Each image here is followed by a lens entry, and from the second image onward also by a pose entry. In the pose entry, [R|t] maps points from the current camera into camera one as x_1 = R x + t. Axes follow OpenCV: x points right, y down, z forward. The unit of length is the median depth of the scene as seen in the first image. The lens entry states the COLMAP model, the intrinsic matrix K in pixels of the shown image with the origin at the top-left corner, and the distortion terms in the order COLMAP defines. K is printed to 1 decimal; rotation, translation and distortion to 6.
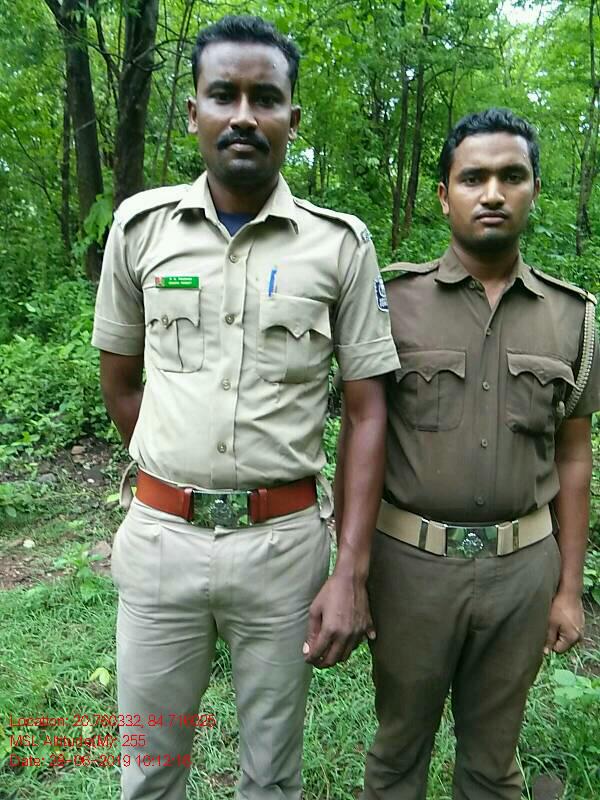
lens RADIAL K [[606.4, 0, 319.5], [0, 606.4, 400.4], [0, 0, 1]] dist [-0.006888, -0.007828]
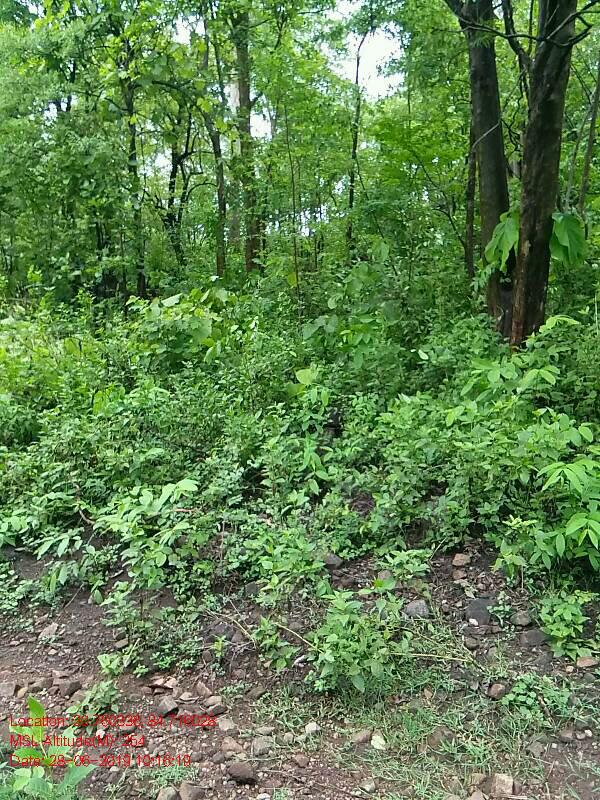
lens RADIAL K [[670.8, 0, 325.3], [0, 670.8, 390.4], [0, 0, 1]] dist [0.041925, -0.002762]
pose [[0.818068, -0.002760, -0.575115, -0.030822], [-0.031583, 0.998264, -0.049715, -0.042475], [0.574254, 0.058834, 0.816560, 0.113990]]
